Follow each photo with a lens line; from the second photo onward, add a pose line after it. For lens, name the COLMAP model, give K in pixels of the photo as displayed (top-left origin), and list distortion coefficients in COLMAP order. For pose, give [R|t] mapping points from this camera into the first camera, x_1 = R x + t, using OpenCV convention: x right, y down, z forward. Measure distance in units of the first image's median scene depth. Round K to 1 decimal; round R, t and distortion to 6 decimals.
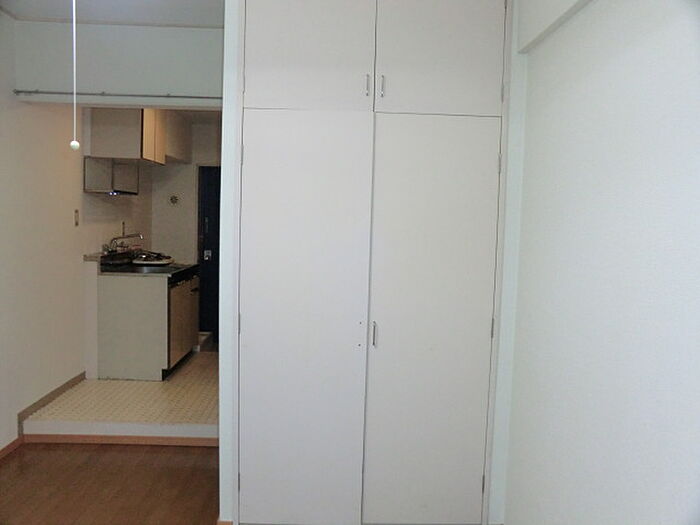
lens RADIAL K [[594.1, 0, 350.0], [0, 594.1, 262.5], [0, 0, 1]] dist [-0.149974, 0.191758]
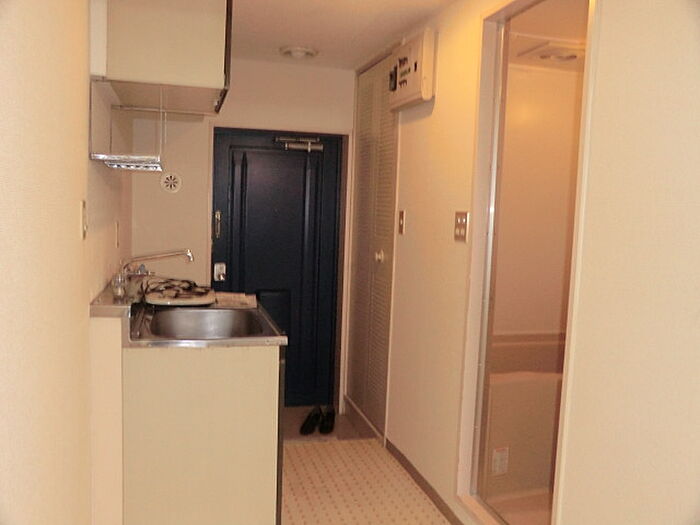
lens RADIAL K [[594.1, 0, 350.0], [0, 594.1, 262.5], [0, 0, 1]] dist [-0.149974, 0.191758]
pose [[0.973248, -0.012101, 0.229439, -0.363173], [0.006385, 0.999651, 0.025640, -0.053419], [-0.229669, -0.023489, 0.972985, 0.523204]]
